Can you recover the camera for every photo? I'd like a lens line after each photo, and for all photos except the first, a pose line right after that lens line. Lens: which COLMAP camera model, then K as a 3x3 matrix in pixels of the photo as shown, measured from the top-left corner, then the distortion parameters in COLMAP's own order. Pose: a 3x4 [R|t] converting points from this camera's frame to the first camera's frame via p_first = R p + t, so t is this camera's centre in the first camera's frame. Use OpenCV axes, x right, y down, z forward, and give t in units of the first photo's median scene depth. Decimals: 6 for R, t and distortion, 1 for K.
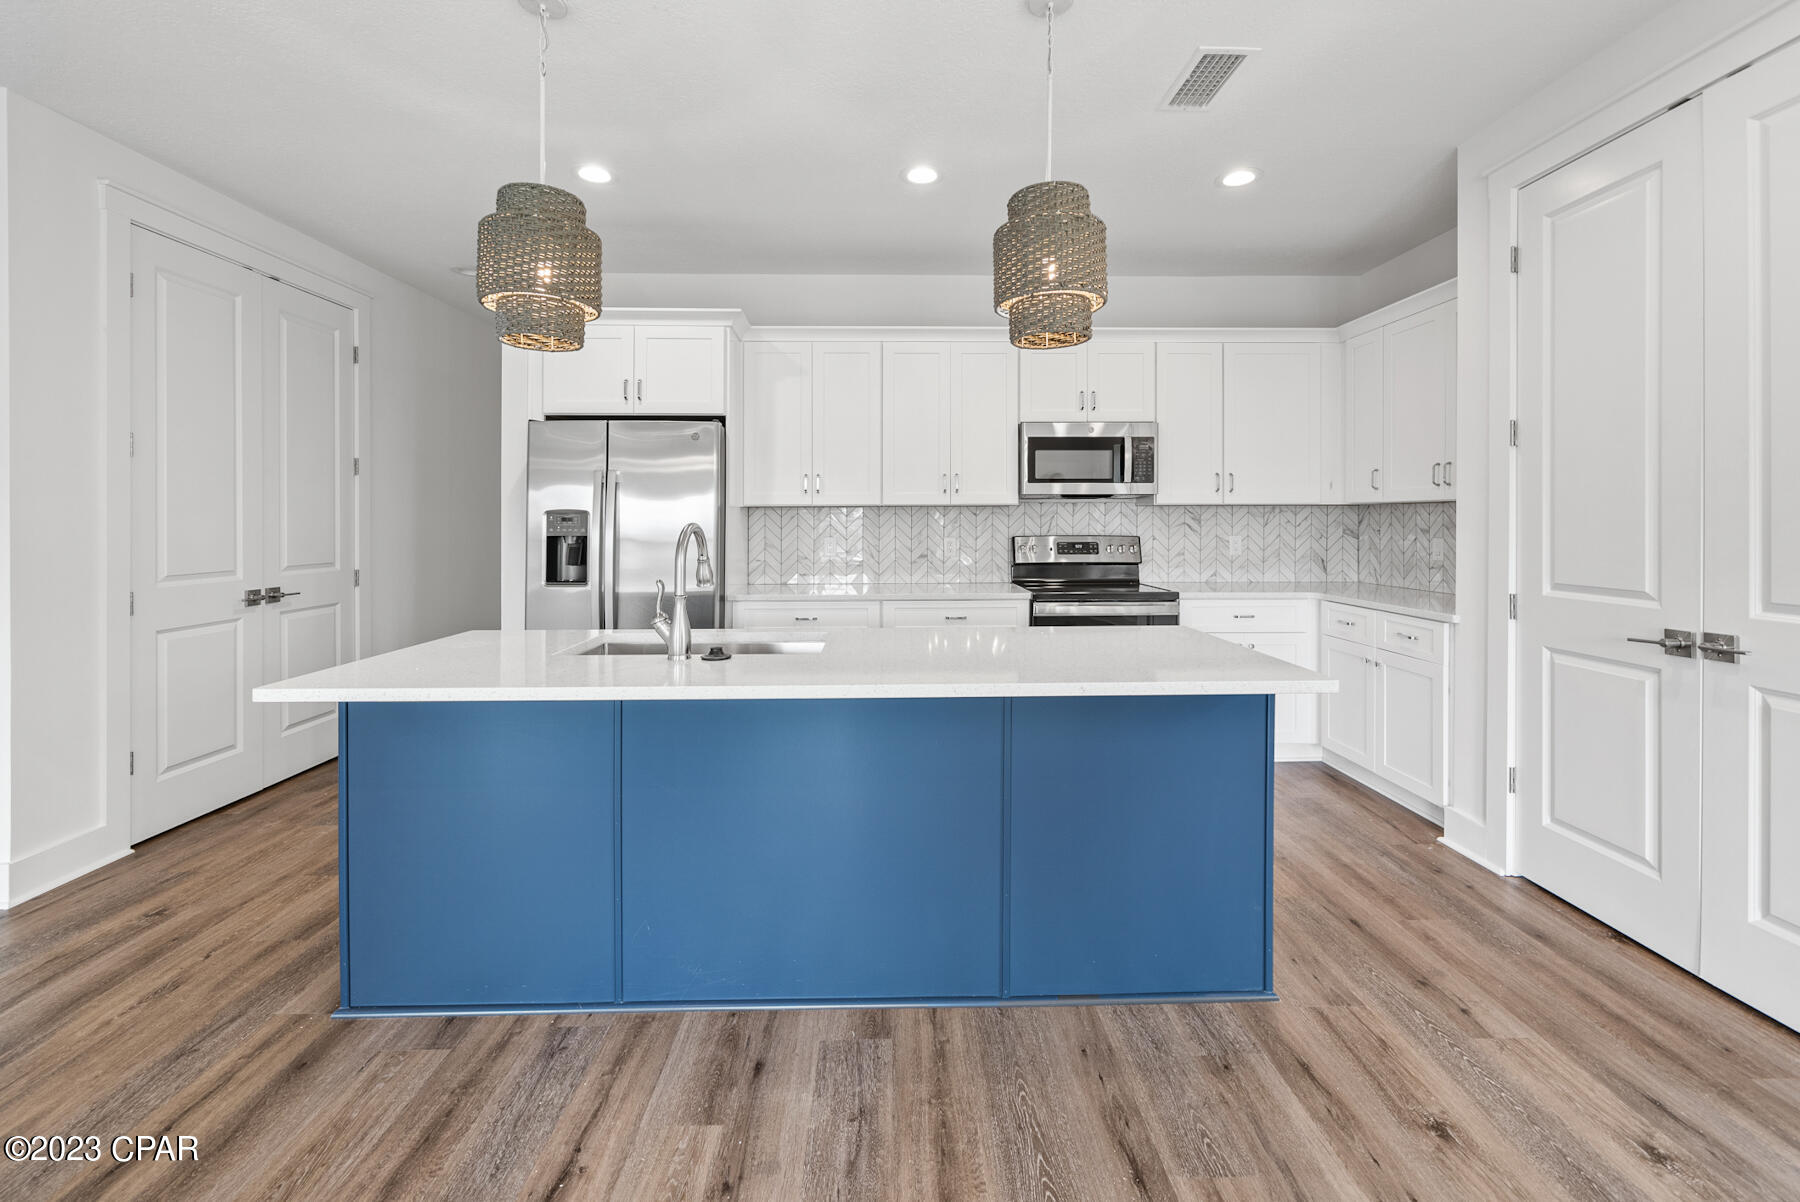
lens RADIAL K [[724.4, 0, 903.0], [0, 724.4, 521.5], [0, 0, 1]] dist [-0.002791, -0.000365]
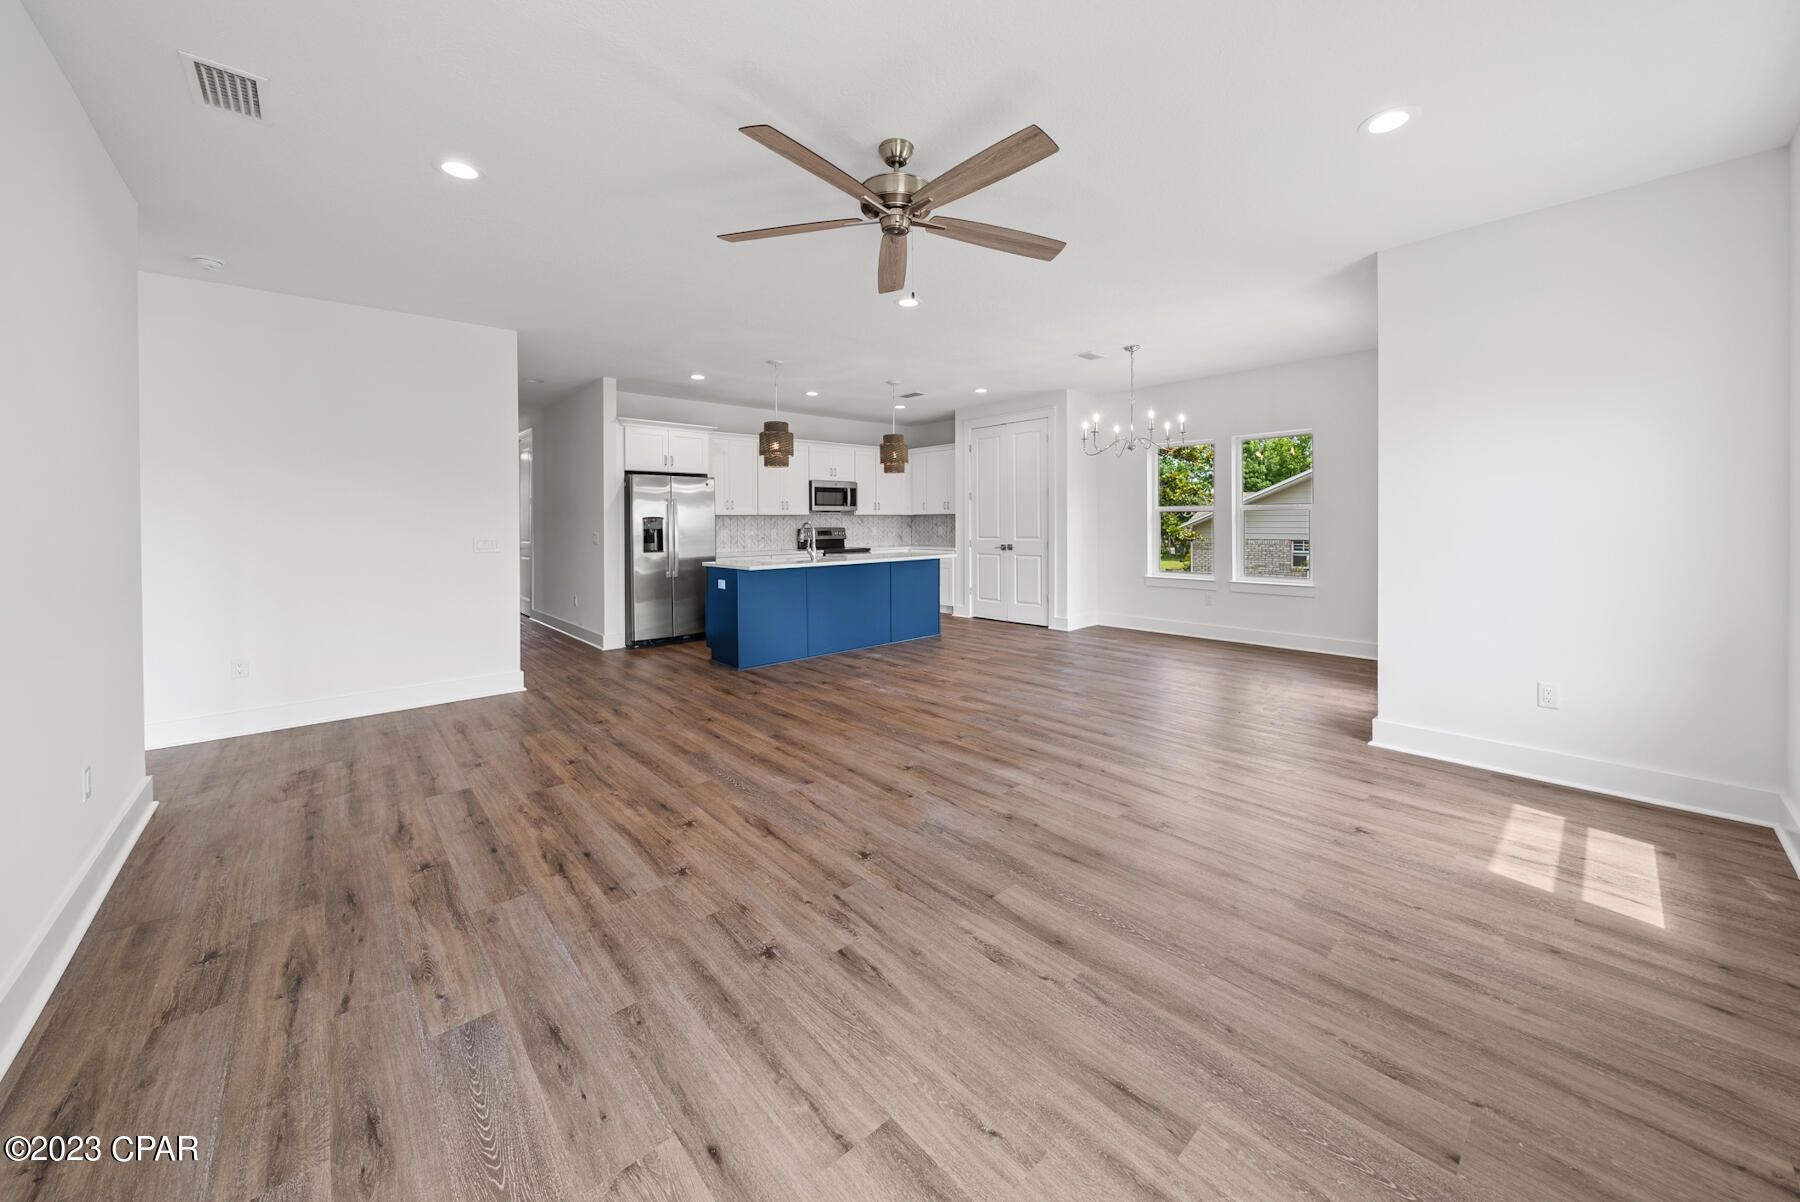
lens RADIAL K [[663.3, 0, 876.2], [0, 663.3, 537.0], [0, 0, 1]] dist [-0.002886, 0.000345]
pose [[0.775936, -0.019909, 0.630497, -1.716052], [0.011093, 0.999778, 0.017917, 0.020270], [-0.630714, -0.006909, 0.775985, -1.361424]]
